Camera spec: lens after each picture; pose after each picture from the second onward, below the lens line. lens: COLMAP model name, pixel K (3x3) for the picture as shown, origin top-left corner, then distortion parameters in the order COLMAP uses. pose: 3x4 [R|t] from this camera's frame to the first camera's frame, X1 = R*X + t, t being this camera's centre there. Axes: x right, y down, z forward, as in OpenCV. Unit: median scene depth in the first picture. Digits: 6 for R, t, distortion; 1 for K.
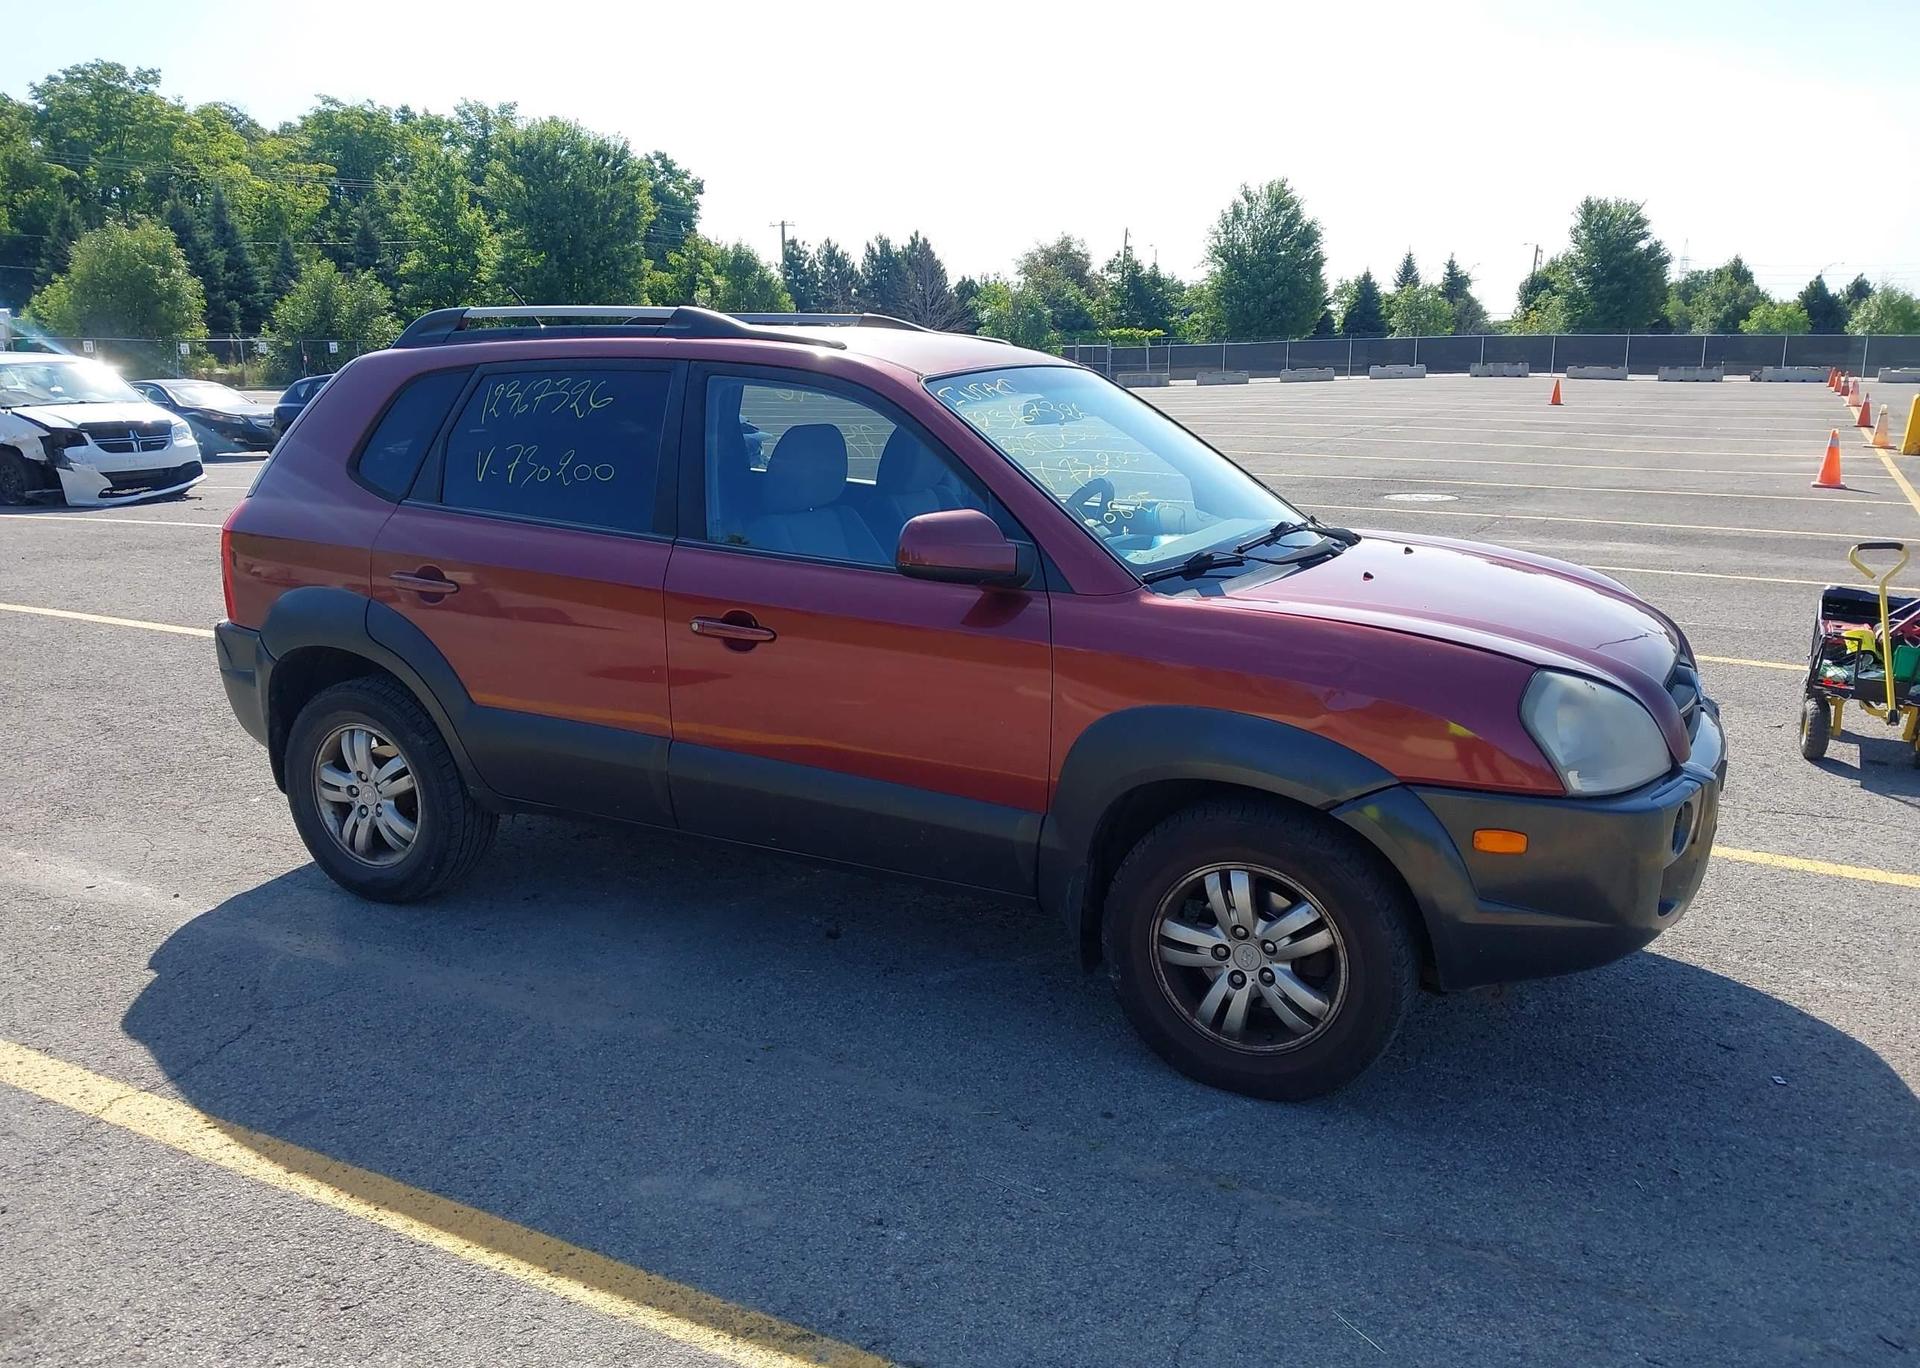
lens RADIAL K [[1525.4, 0, 941.8], [0, 1525.4, 690.9], [0, 0, 1]] dist [0.012937, -0.013141]
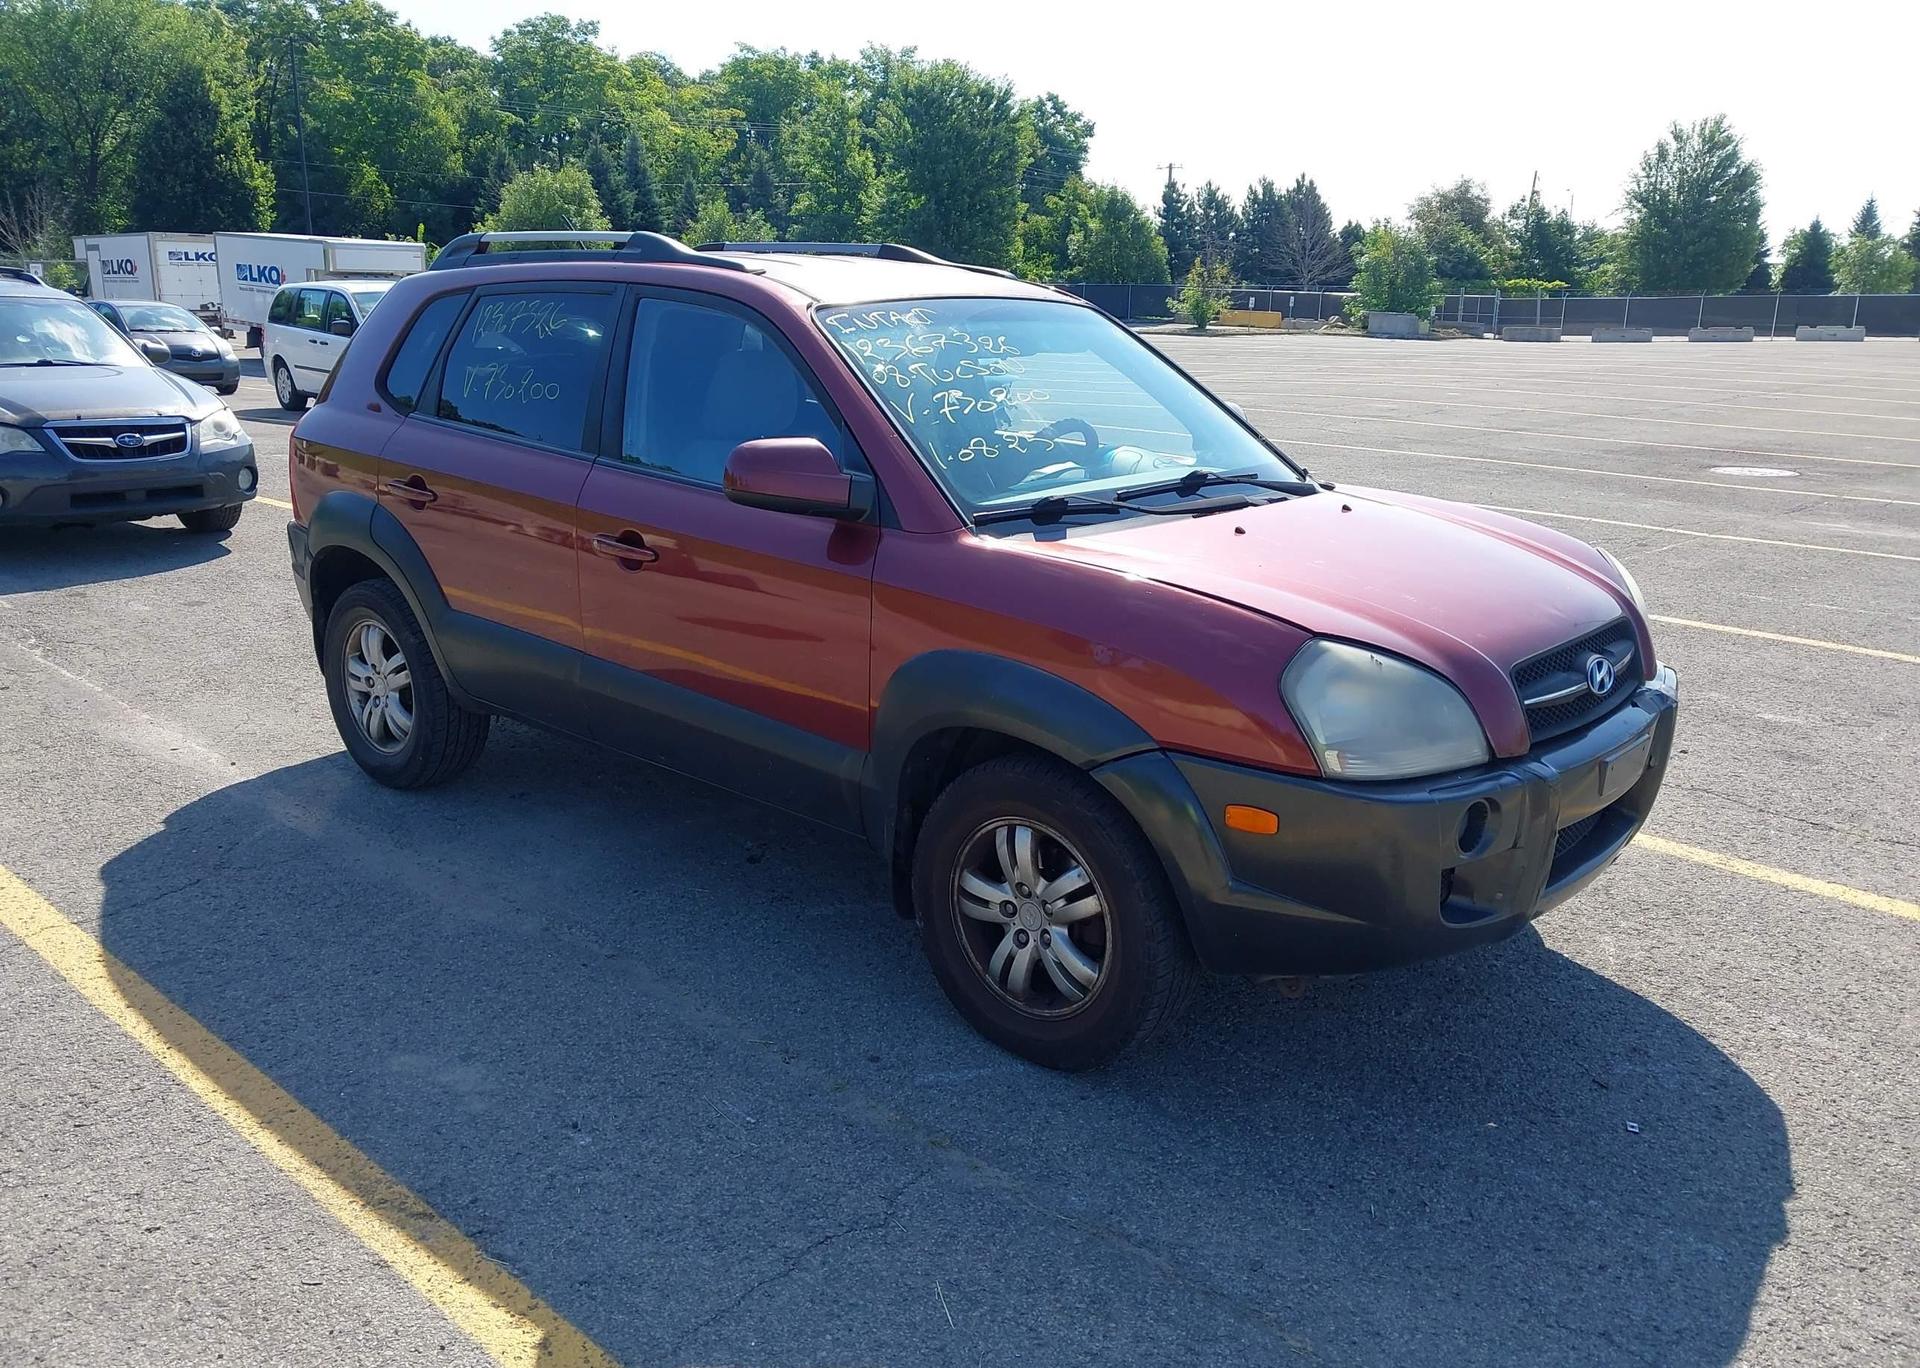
lens RADIAL K [[1525.4, 0, 946.9], [0, 1525.4, 696.5], [0, 0, 1]] dist [0.012937, -0.013141]
pose [[0.969197, 0.080932, -0.232608, 0.253937], [-0.072358, 0.996355, 0.045173, -0.002699], [0.235416, -0.026951, 0.971521, 0.041053]]
